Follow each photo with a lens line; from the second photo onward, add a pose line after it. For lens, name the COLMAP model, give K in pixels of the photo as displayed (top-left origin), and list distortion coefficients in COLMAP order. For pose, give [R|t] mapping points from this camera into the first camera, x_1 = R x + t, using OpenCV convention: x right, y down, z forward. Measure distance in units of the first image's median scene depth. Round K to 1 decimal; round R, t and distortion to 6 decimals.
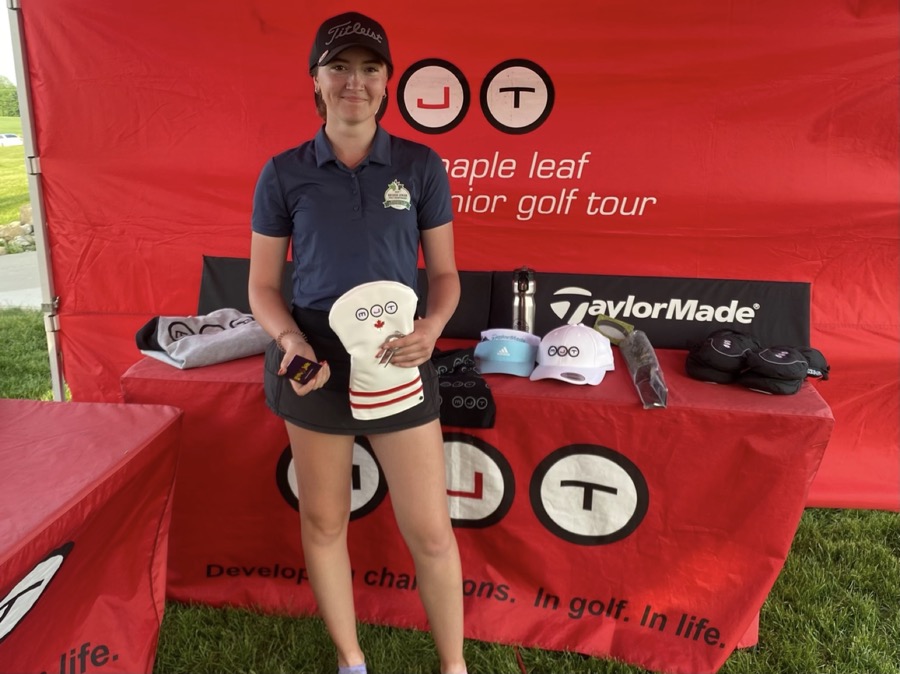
lens RADIAL K [[824.1, 0, 444.4], [0, 824.1, 303.1], [0, 0, 1]] dist [0.010284, -0.002254]
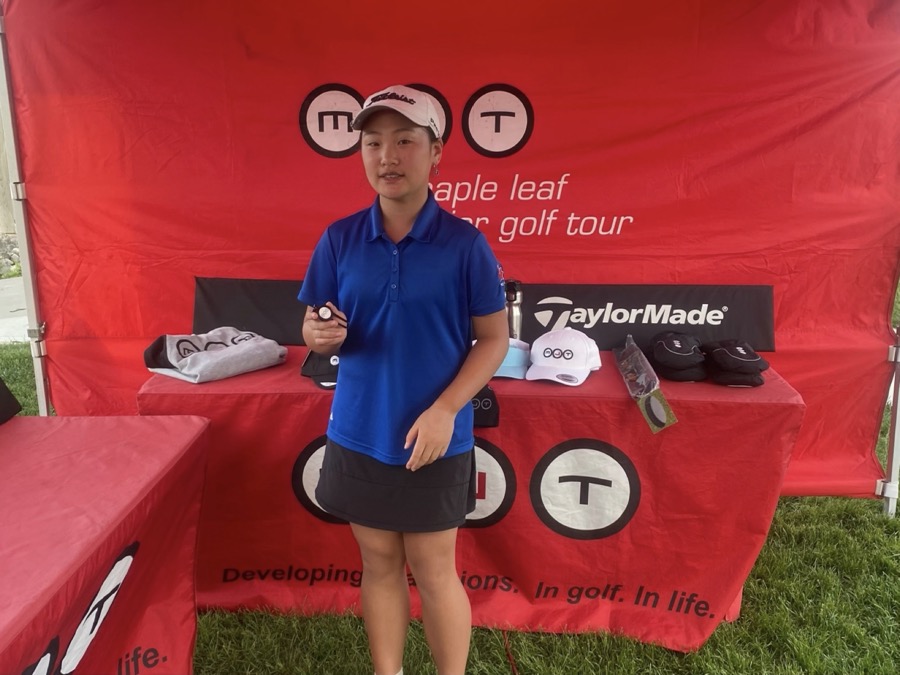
lens RADIAL K [[864.8, 0, 415.4], [0, 864.8, 350.5], [0, 0, 1]] dist [0.007270, 0.007443]
pose [[0.996991, -0.032435, 0.070409, -0.105961], [0.031164, 0.999332, 0.019076, 0.023610], [-0.070981, -0.016825, 0.997336, -0.100297]]
